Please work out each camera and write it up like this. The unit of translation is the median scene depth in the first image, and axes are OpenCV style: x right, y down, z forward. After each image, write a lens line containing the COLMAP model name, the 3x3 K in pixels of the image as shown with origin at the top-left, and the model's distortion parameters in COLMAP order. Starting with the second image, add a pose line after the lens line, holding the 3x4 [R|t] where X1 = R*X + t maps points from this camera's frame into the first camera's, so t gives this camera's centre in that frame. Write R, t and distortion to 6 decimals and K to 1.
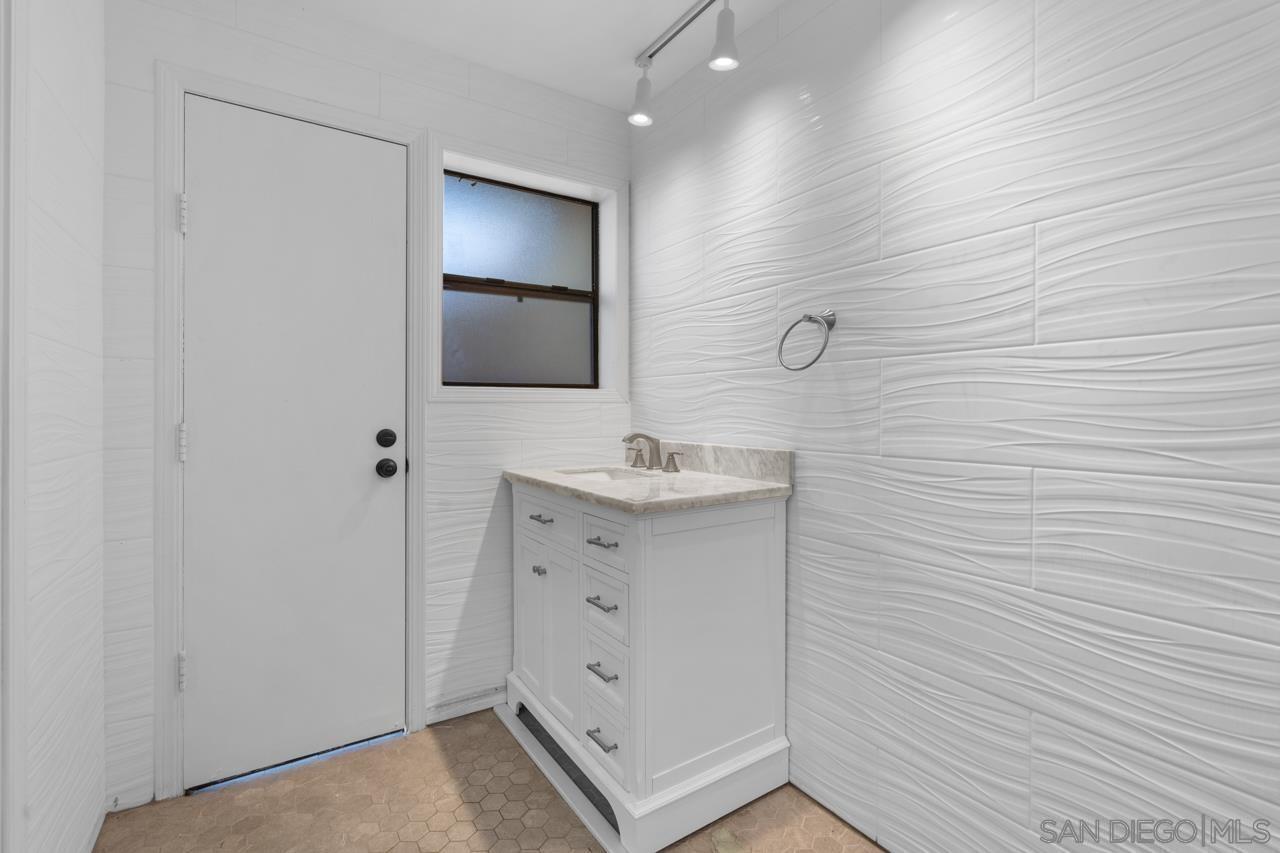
lens RADIAL K [[566.2, 0, 635.9], [0, 566.2, 417.5], [0, 0, 1]] dist [-0.002648, -0.000425]
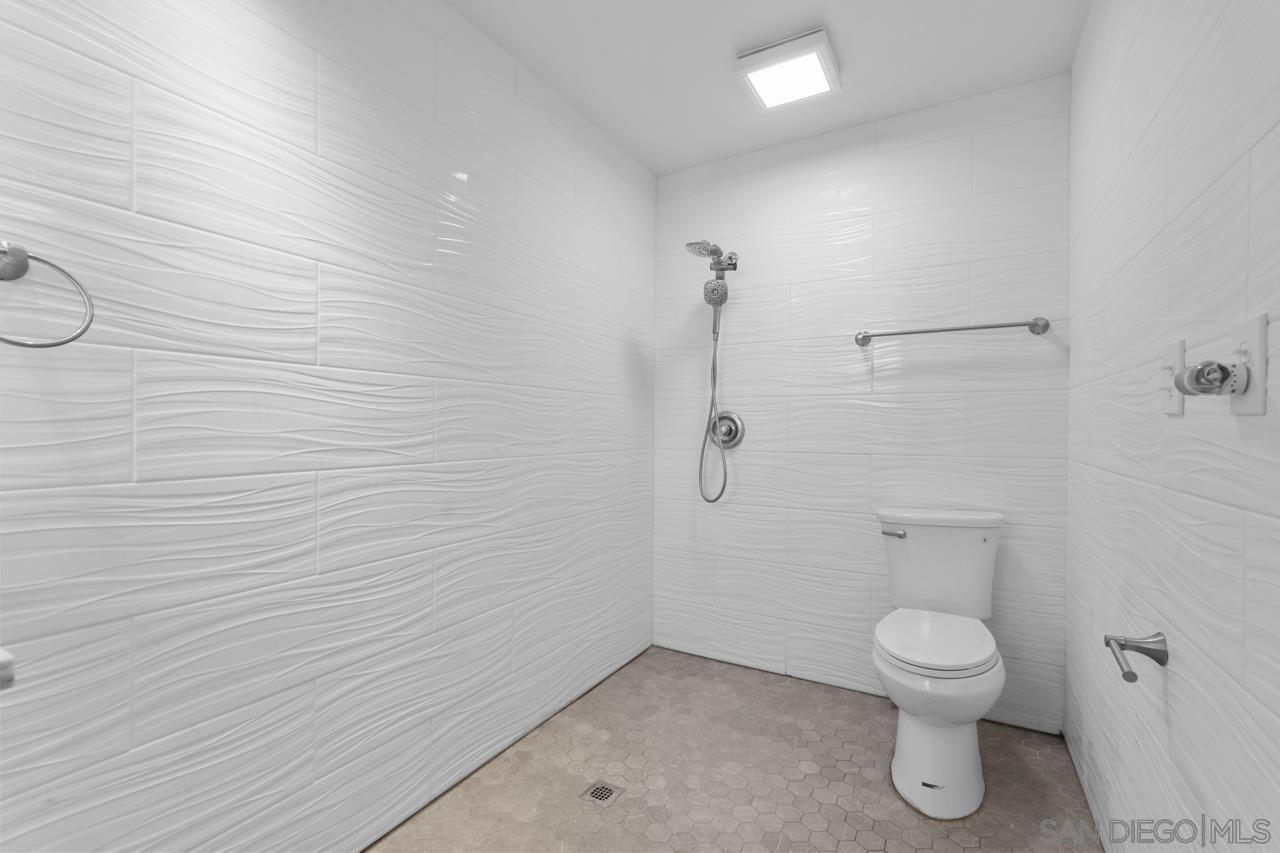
lens RADIAL K [[566.2, 0, 635.8], [0, 566.2, 429.3], [0, 0, 1]] dist [-0.002648, -0.000425]
pose [[-0.458251, -0.012818, 0.888731, -0.600201], [-0.004681, 0.999917, 0.012008, -0.014023], [-0.888811, 0.001342, -0.458273, 0.896768]]
